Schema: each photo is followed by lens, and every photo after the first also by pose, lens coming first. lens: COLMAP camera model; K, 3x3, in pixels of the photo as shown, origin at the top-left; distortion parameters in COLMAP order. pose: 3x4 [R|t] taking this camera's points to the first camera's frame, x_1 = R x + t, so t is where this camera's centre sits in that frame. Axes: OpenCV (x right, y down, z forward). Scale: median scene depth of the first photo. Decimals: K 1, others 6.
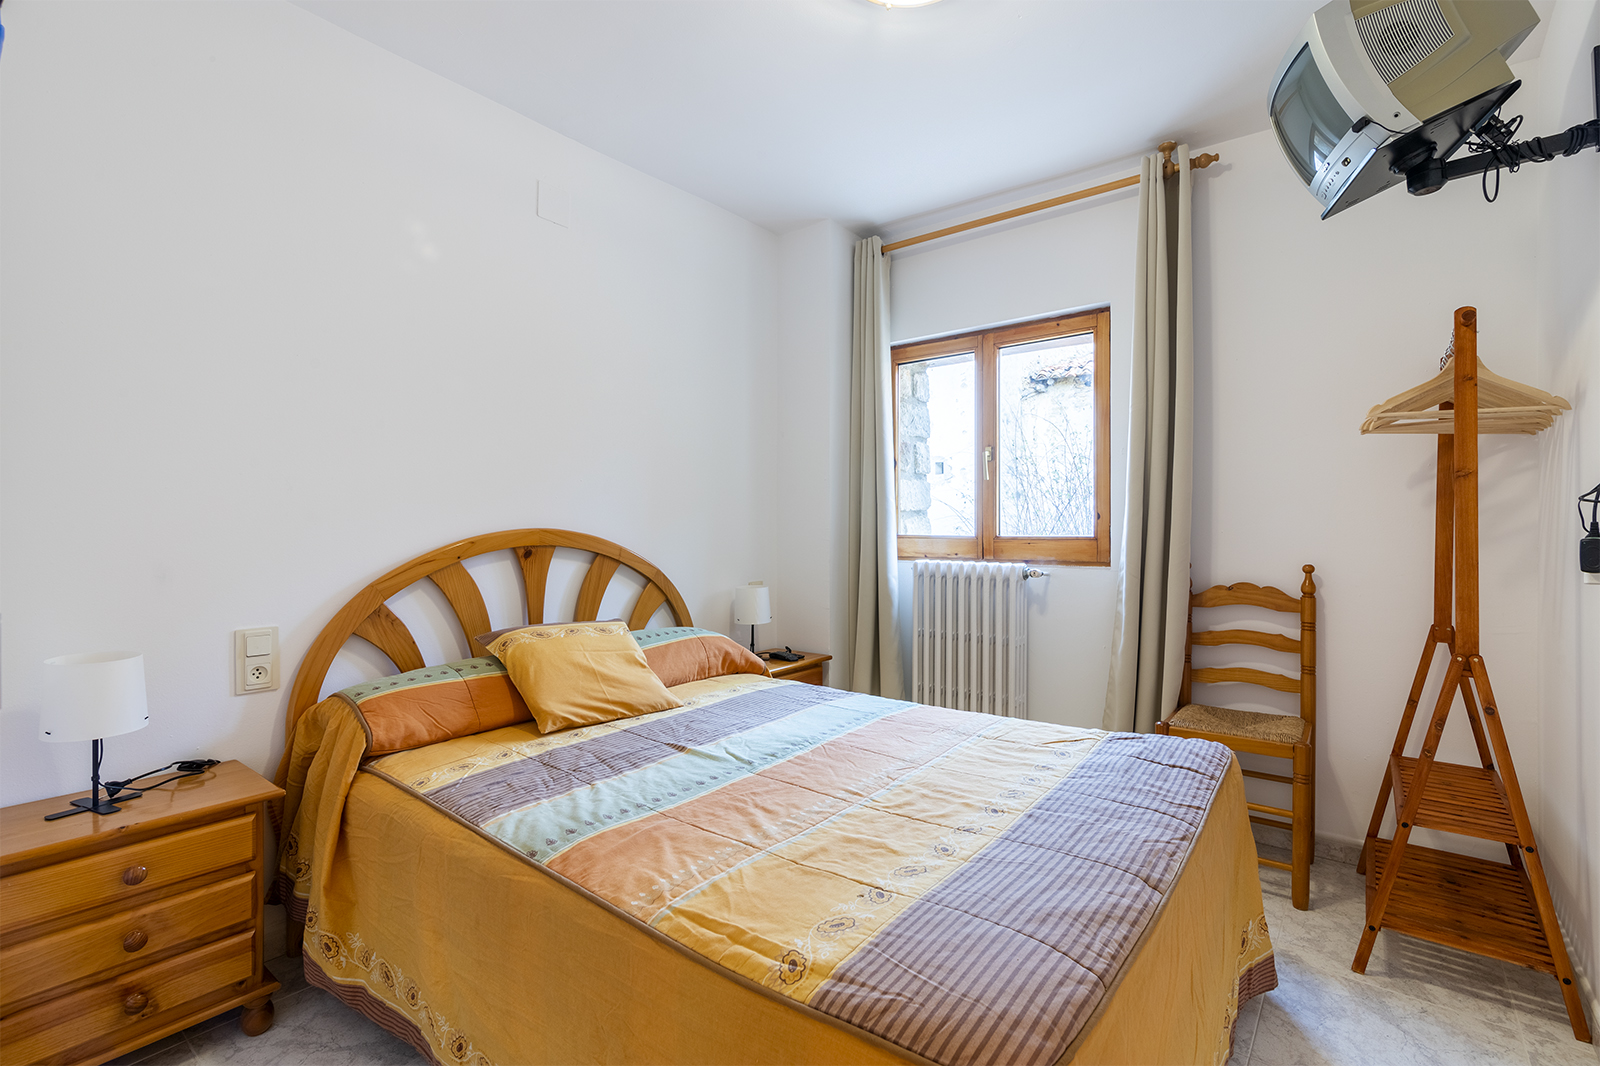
lens RADIAL K [[730.2, 0, 799.1], [0, 730.2, 526.7], [0, 0, 1]] dist [-0.000617, -0.000076]
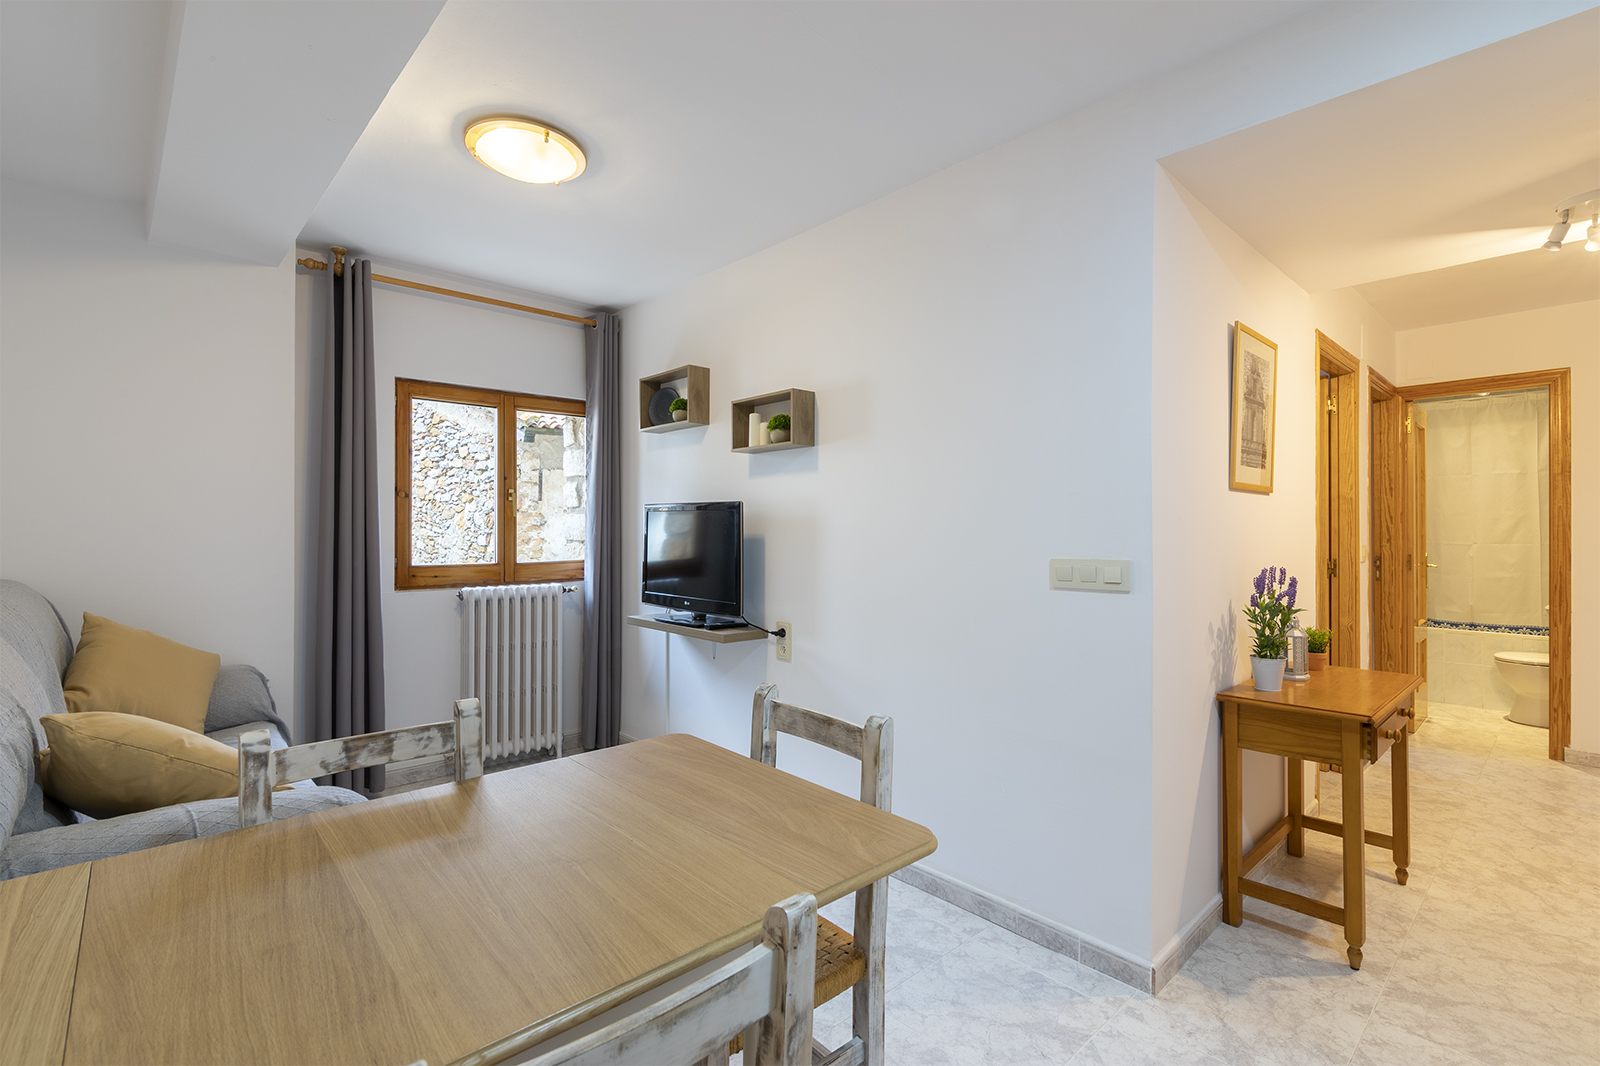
lens RADIAL K [[730.2, 0, 800.4], [0, 730.2, 531.8], [0, 0, 1]] dist [-0.000617, -0.000076]
pose [[0.173385, 0.005341, 0.984840, -0.835382], [0.012109, 0.999898, -0.007554, -0.024638], [-0.984780, 0.013235, 0.173303, 0.314848]]
